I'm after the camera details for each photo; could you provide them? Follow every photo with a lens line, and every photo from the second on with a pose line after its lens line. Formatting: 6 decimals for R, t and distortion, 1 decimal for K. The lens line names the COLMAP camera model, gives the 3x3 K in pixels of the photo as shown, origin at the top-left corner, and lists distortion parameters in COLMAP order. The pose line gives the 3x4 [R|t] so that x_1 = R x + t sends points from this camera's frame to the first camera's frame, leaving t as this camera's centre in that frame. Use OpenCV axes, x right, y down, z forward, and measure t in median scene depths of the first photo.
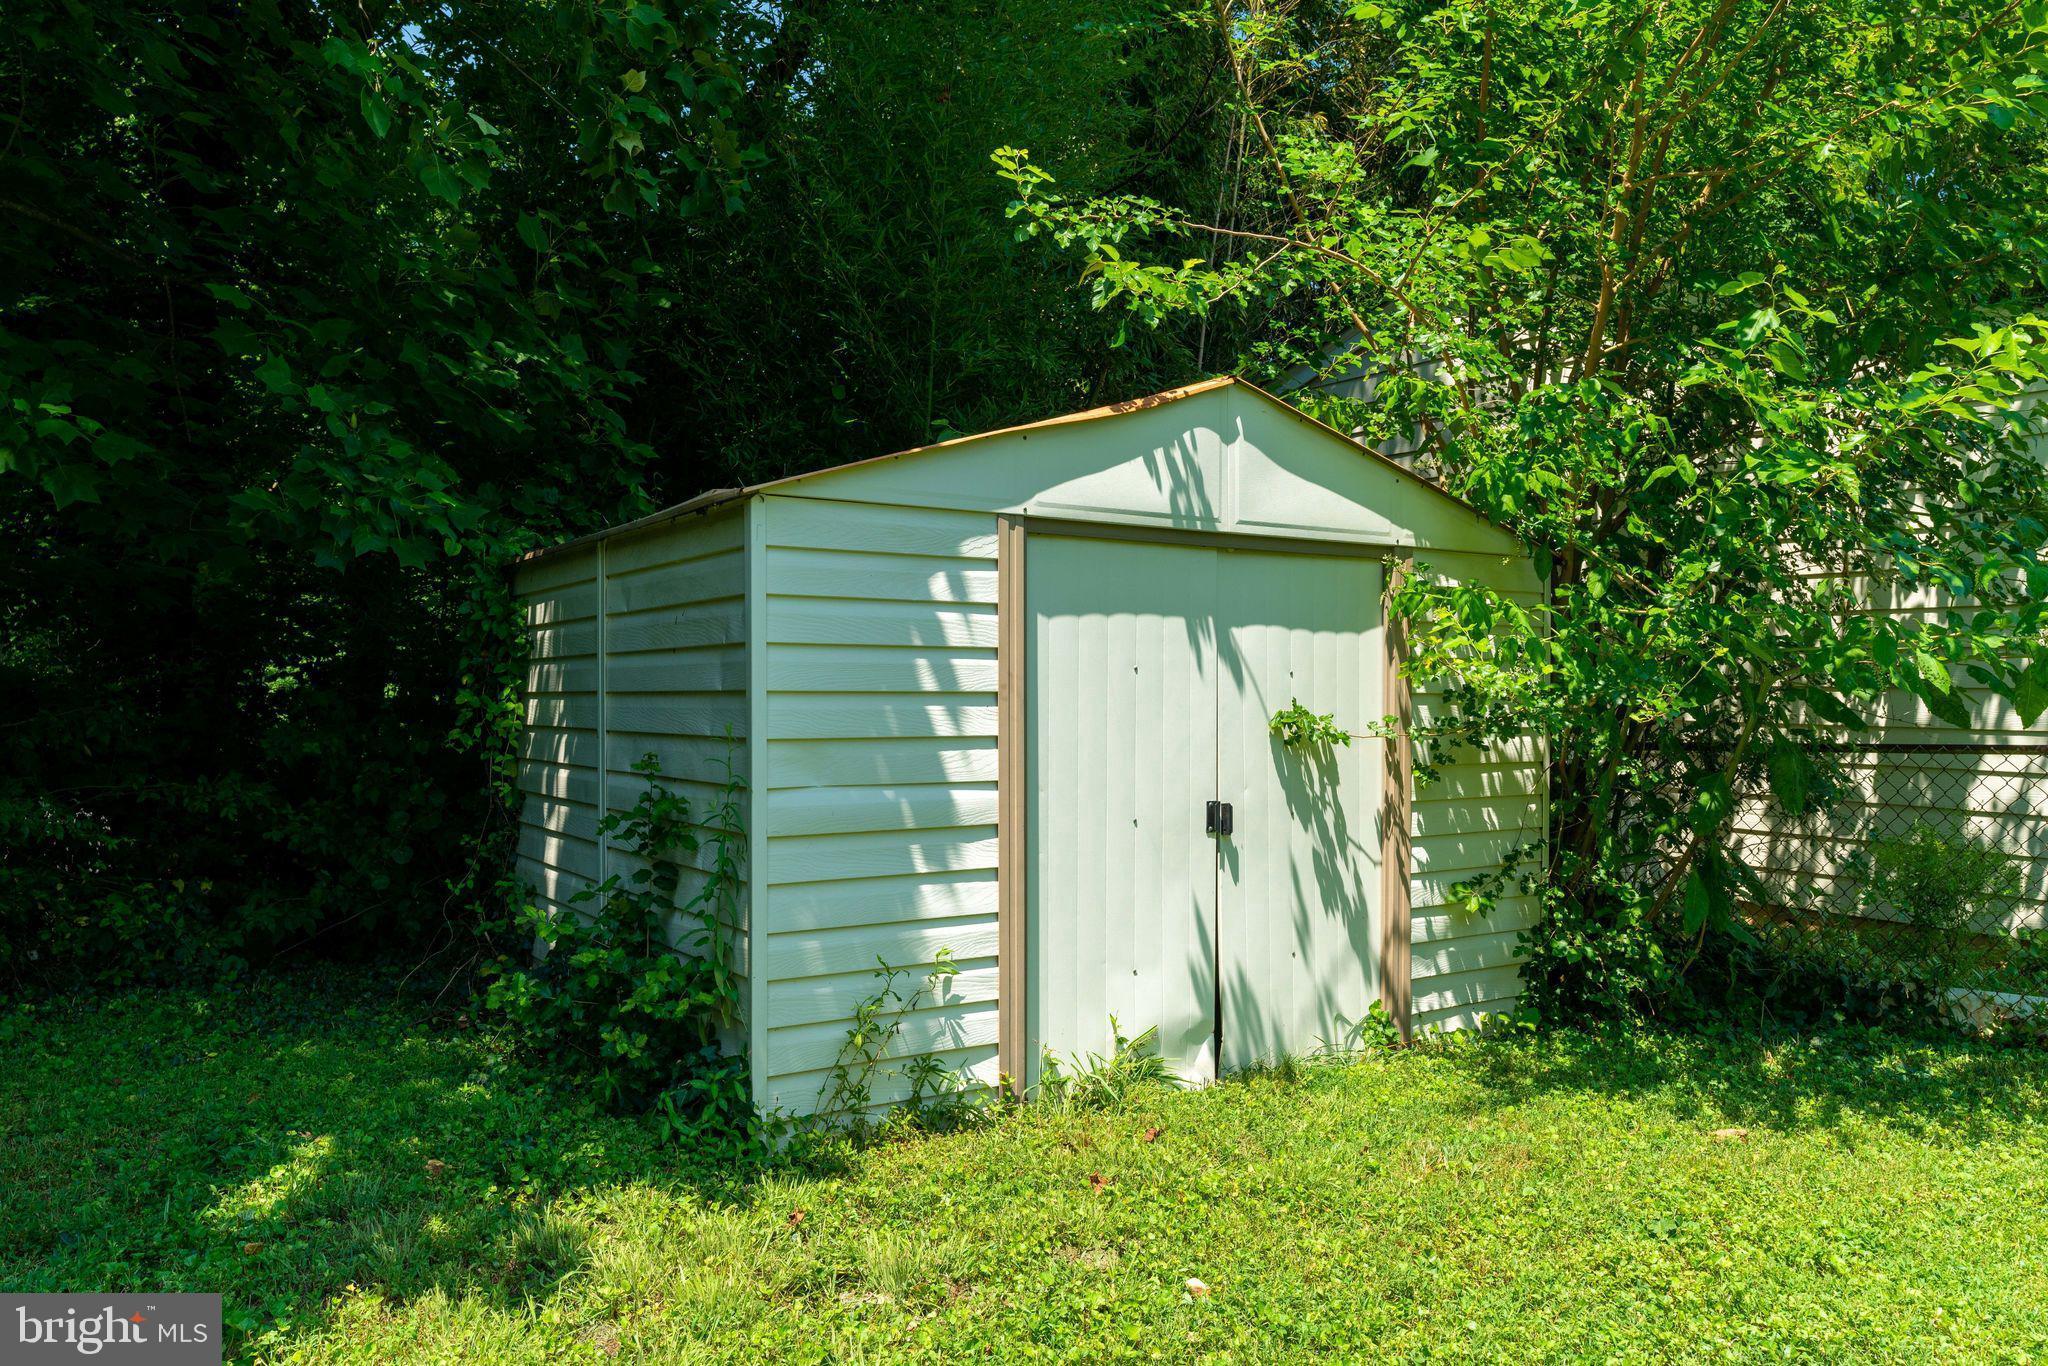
lens RADIAL K [[1438.8, 0, 968.5], [0, 1438.8, 731.8], [0, 0, 1]] dist [0.007778, 0.002390]
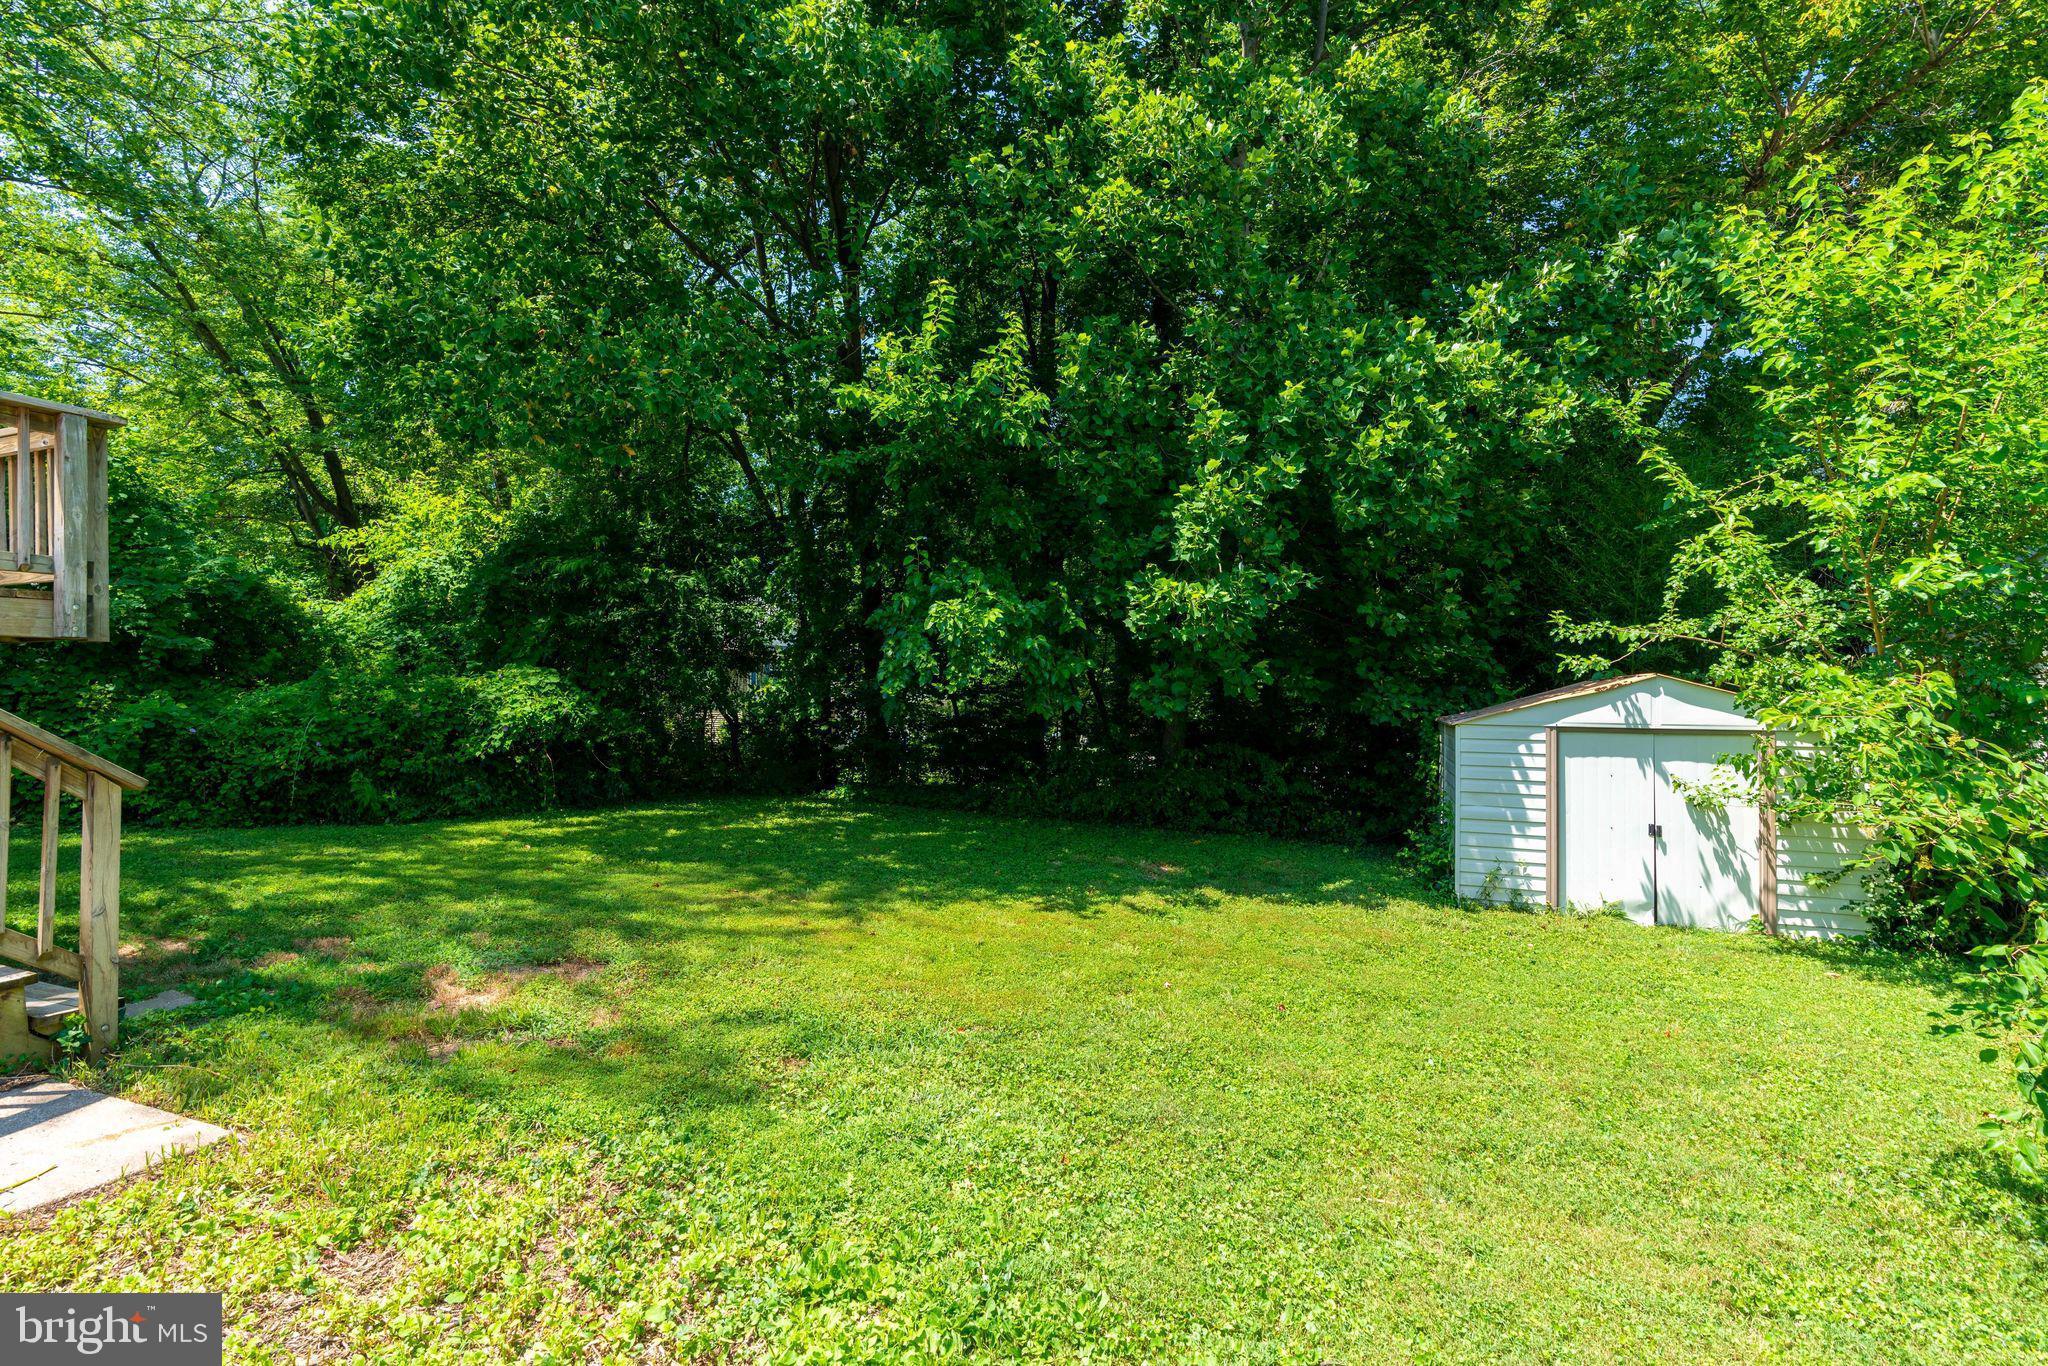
lens RADIAL K [[937.6, 0, 1002.1], [0, 937.6, 655.1], [0, 0, 1]] dist [-0.000223, 0.000301]
pose [[0.589189, -0.022645, -0.807678, 0.913247], [-0.028919, 0.998376, -0.049088, -0.155998], [0.807478, 0.052279, 0.587577, -1.120885]]
